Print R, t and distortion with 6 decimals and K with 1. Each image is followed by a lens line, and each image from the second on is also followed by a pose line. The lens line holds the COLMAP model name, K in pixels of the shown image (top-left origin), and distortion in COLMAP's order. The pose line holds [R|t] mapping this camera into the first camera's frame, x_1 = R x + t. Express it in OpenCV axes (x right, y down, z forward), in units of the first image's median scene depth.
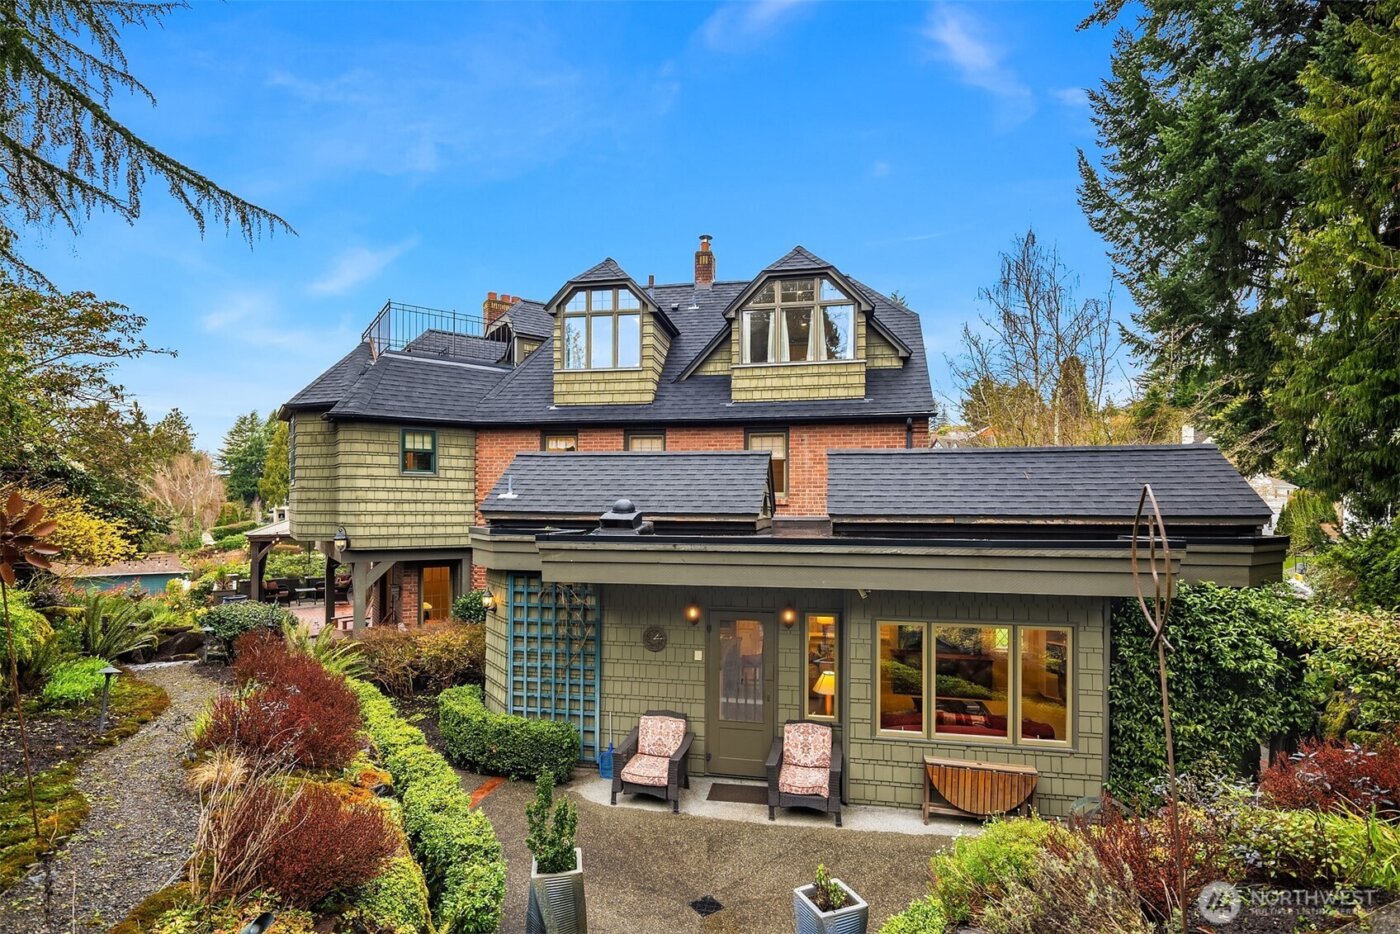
lens RADIAL K [[678.1, 0, 702.2], [0, 678.1, 507.5], [0, 0, 1]] dist [0.000622, -0.000014]
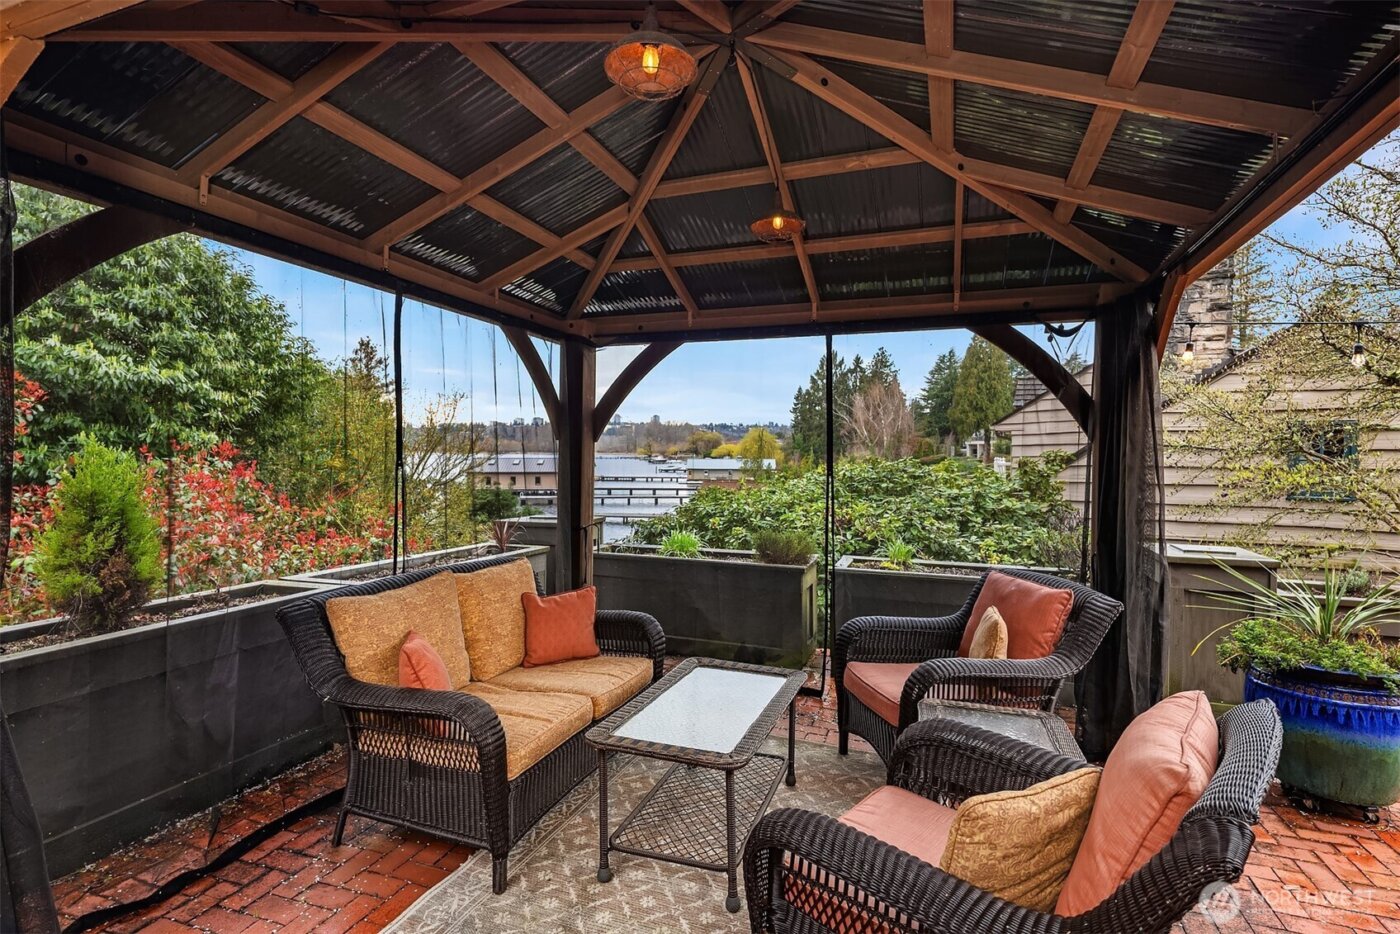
lens RADIAL K [[683.8, 0, 697.6], [0, 683.8, 460.3], [0, 0, 1]] dist [-0.001075, -0.000880]
pose [[0.581994, 0.014297, -0.813067, -0.132638], [-0.003407, 0.999880, 0.015143, 0.021133], [0.813186, -0.006043, 0.581972, 0.250561]]
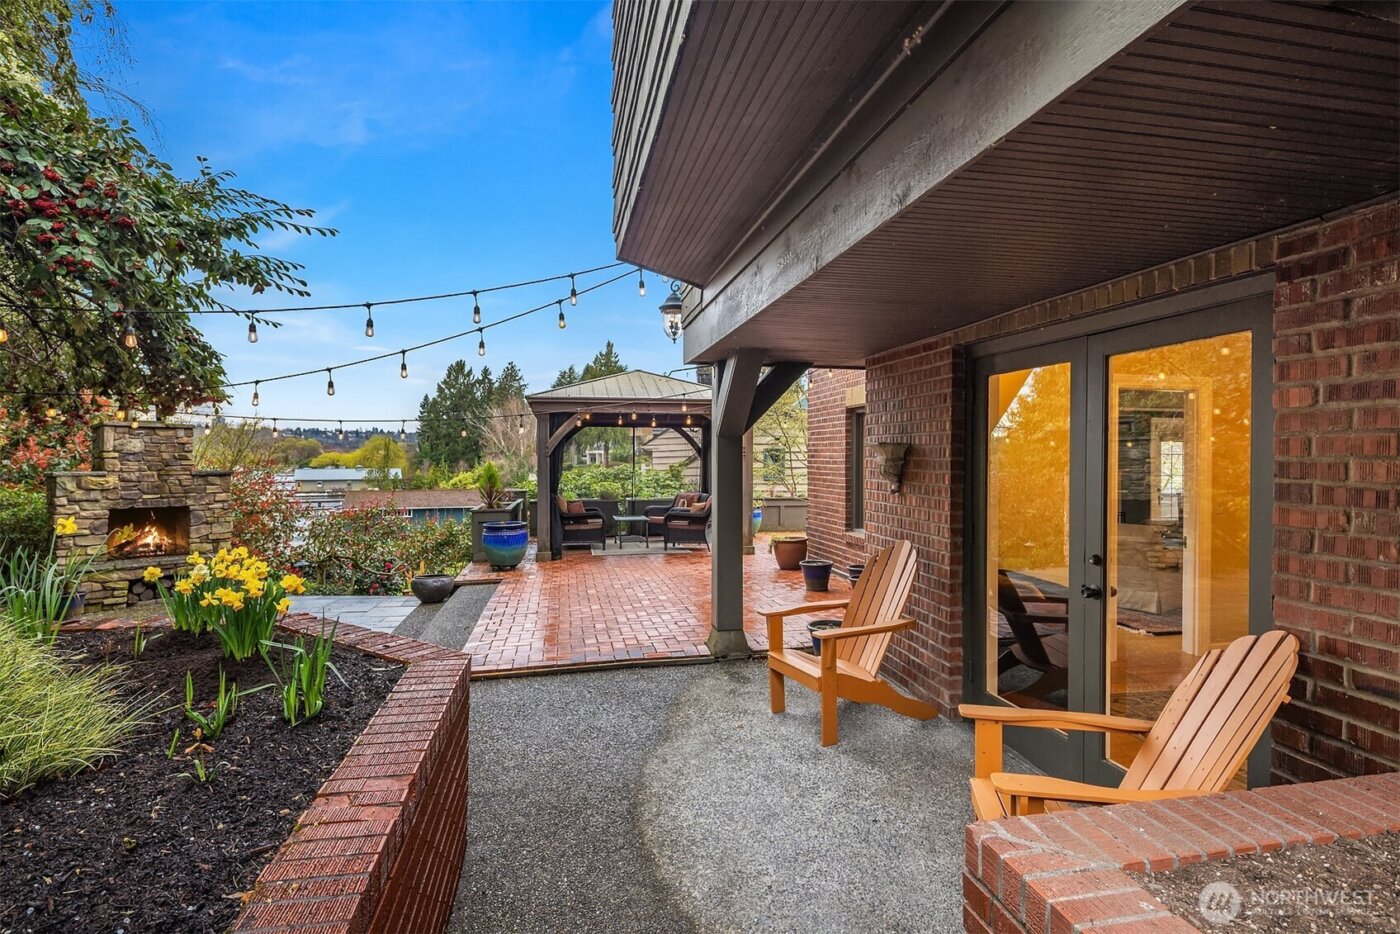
lens RADIAL K [[683.8, 0, 697.6], [0, 683.8, 460.3], [0, 0, 1]] dist [-0.001075, -0.000880]
pose [[0.919636, 0.000712, -0.392772, -0.090001], [0.000066, 0.999998, 0.001967, 0.020529], [0.392773, -0.001835, 0.919634, 0.146087]]
